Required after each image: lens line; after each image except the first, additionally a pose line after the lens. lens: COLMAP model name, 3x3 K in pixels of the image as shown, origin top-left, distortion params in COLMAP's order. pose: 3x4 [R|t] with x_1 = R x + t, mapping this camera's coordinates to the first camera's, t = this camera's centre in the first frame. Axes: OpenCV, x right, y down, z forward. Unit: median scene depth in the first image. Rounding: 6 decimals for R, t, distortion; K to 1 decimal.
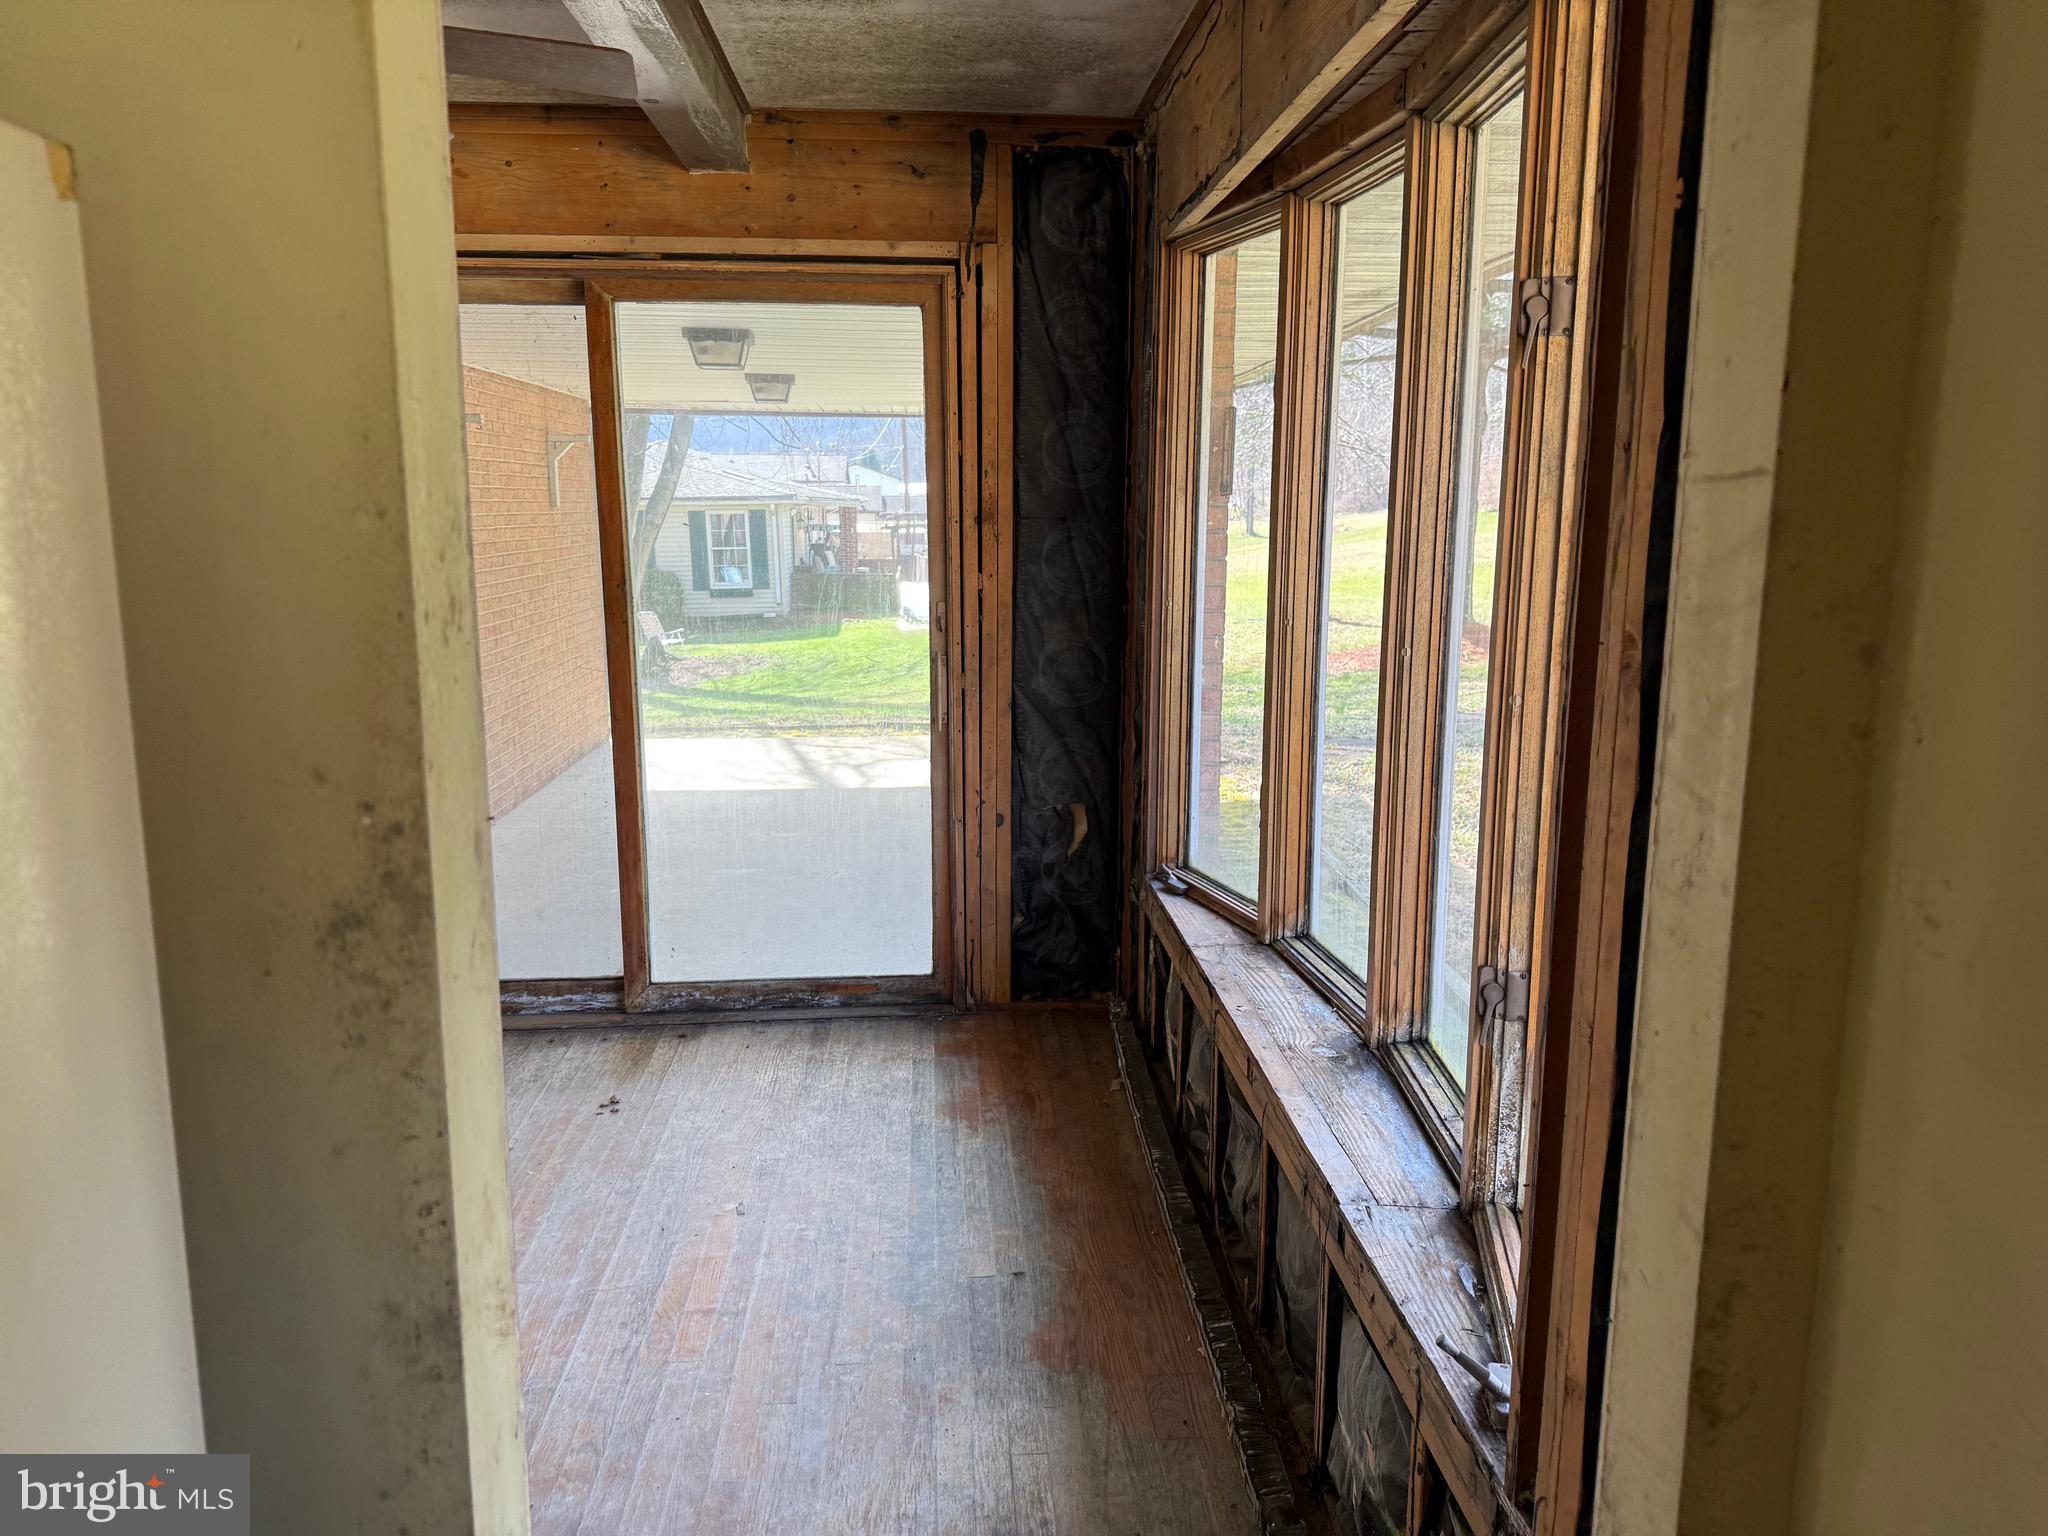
lens RADIAL K [[1444.2, 0, 1053.6], [0, 1444.2, 792.9], [0, 0, 1]] dist [0.036345, -0.039891]
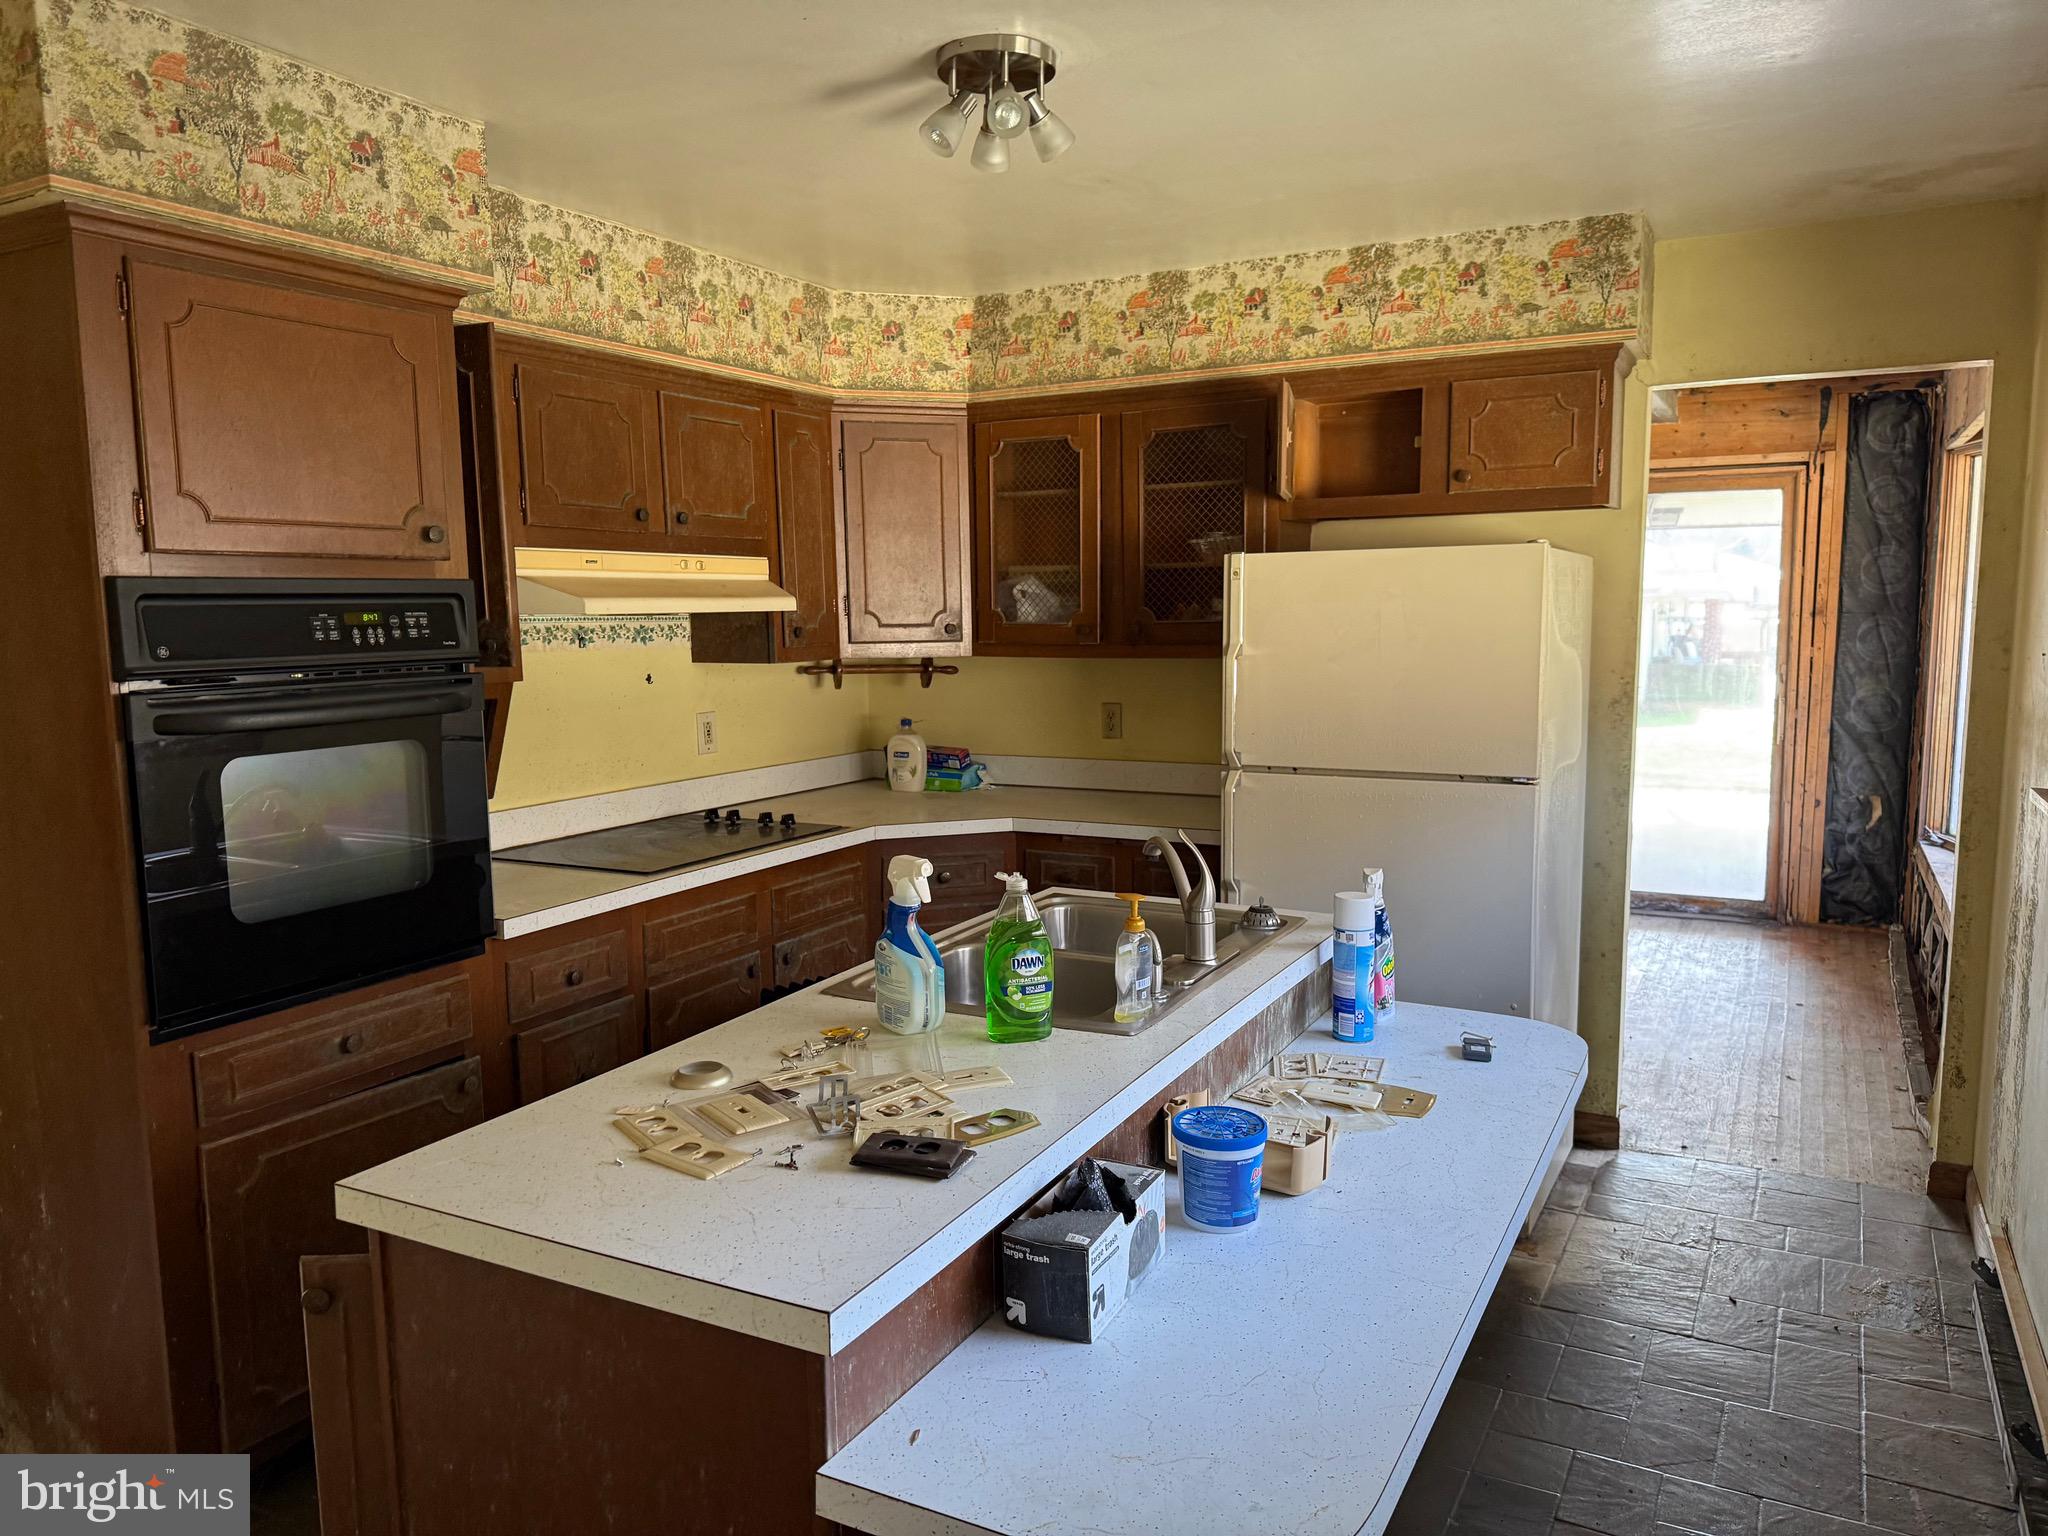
lens RADIAL K [[1444.2, 0, 1030.6], [0, 1444.2, 774.0], [0, 0, 1]] dist [0.036345, -0.039891]
pose [[0.839419, 0.051443, -0.541045, 0.102453], [-0.092325, 0.994538, -0.048678, 0.147900], [0.535586, 0.090813, 0.839583, -0.815658]]
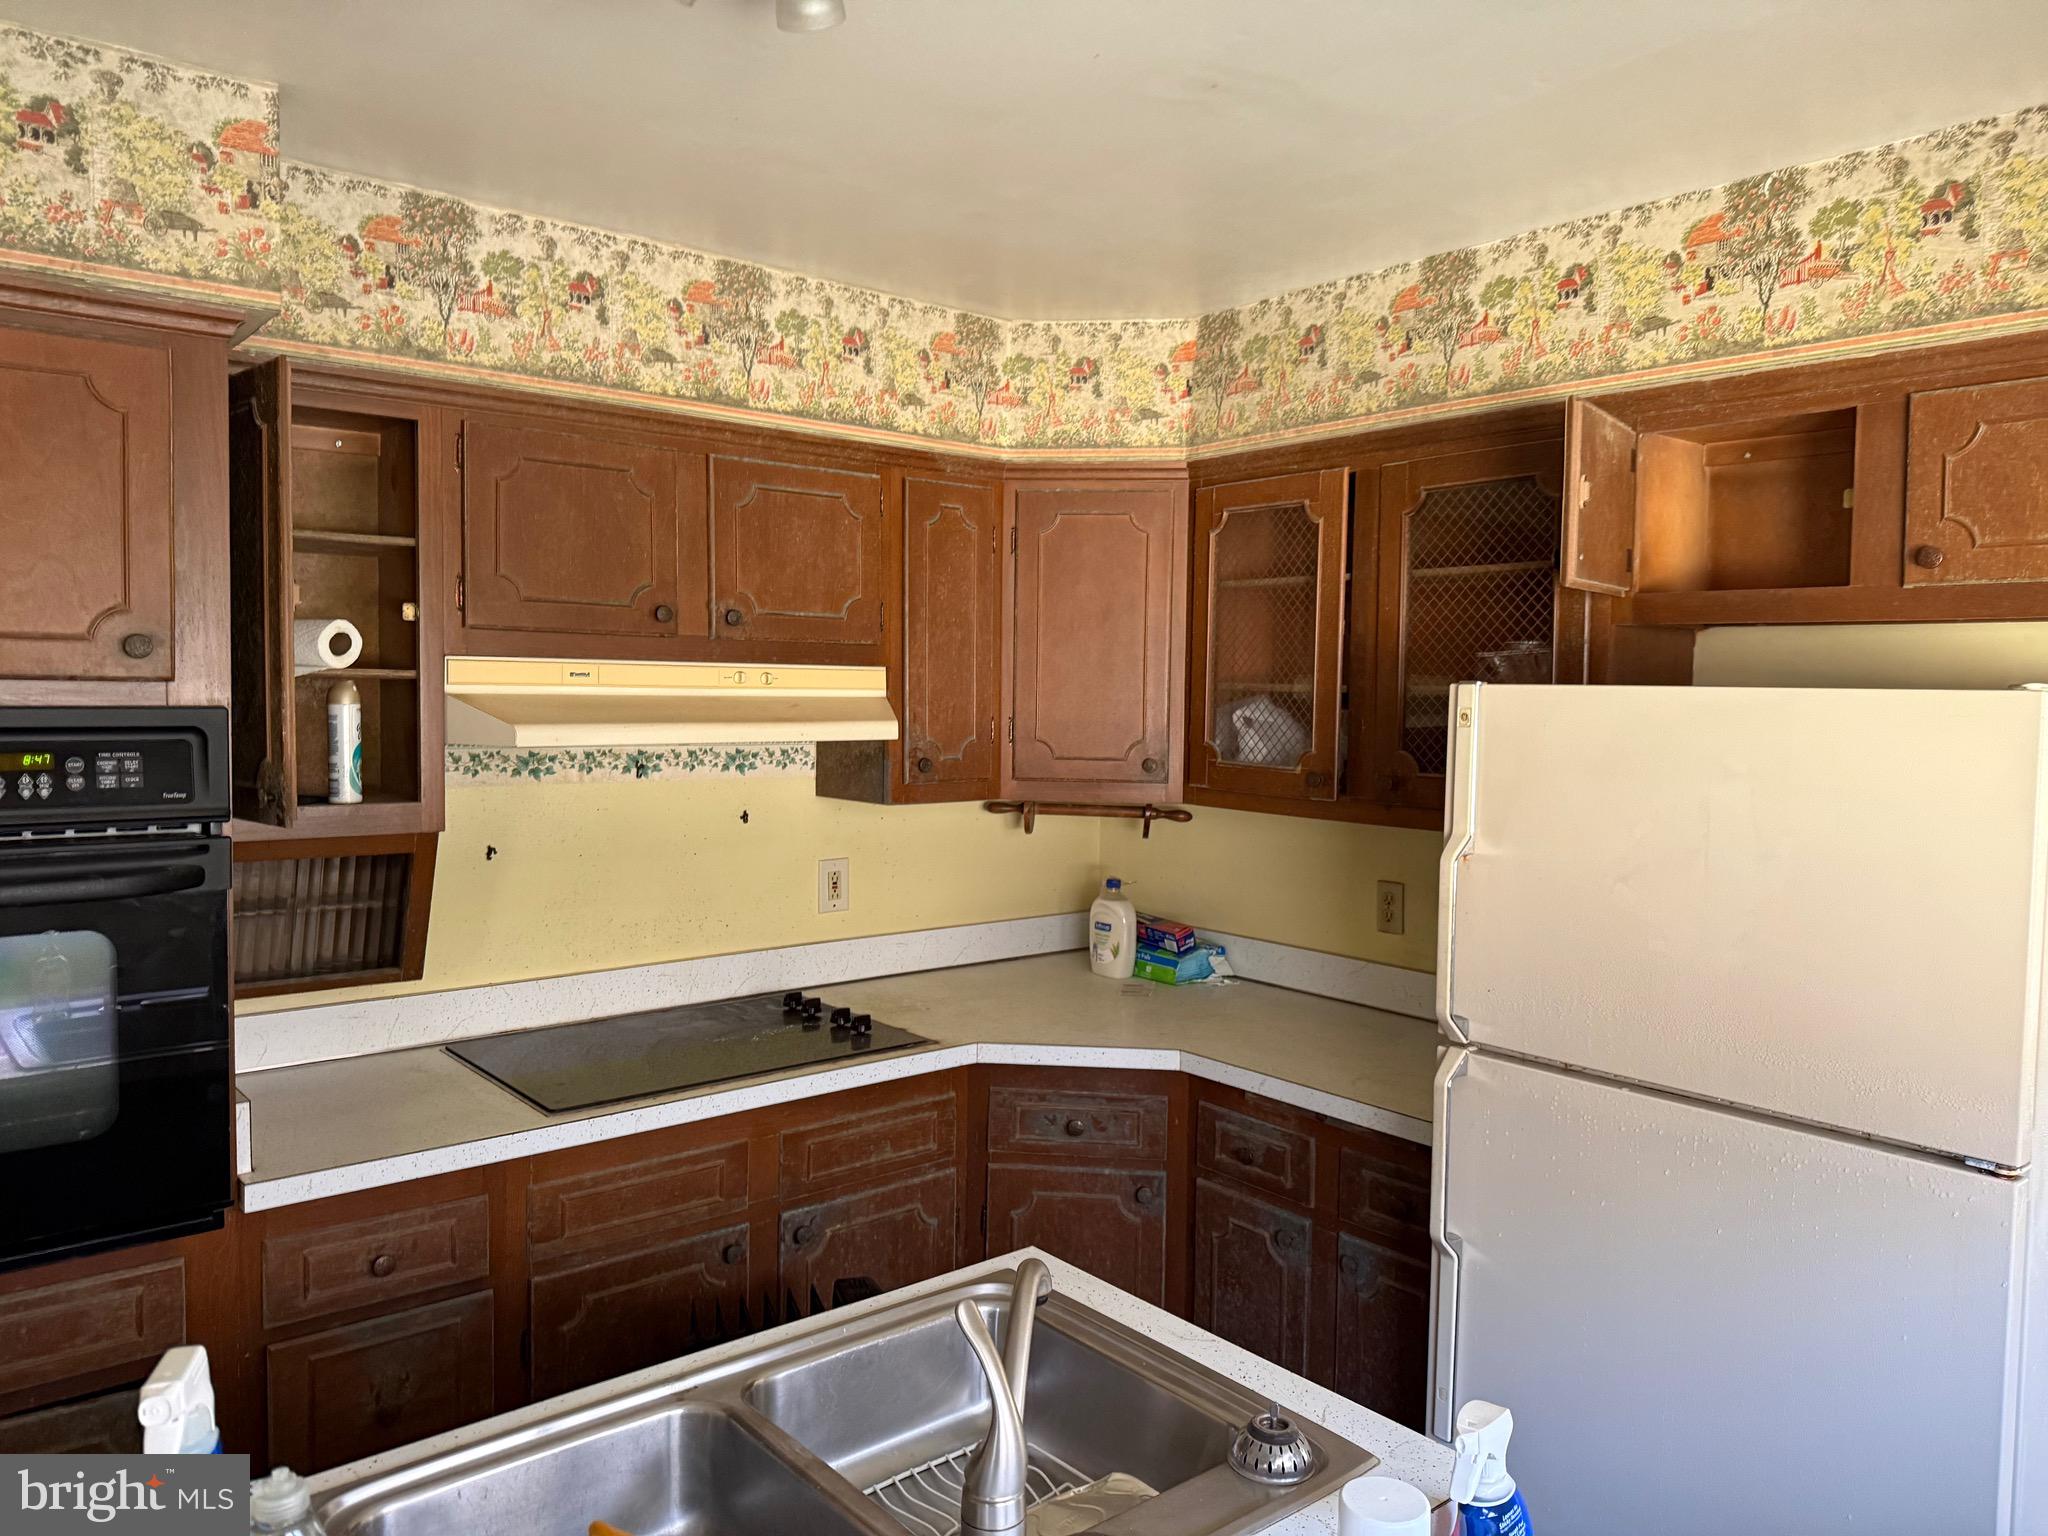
lens RADIAL K [[1444.2, 0, 1036.3], [0, 1444.2, 751.7], [0, 0, 1]] dist [0.036345, -0.039891]
pose [[0.578676, 0.043397, -0.814402, 0.064650], [-0.172672, 0.982465, -0.070340, 0.044245], [0.797069, 0.181329, 0.576022, -0.431283]]
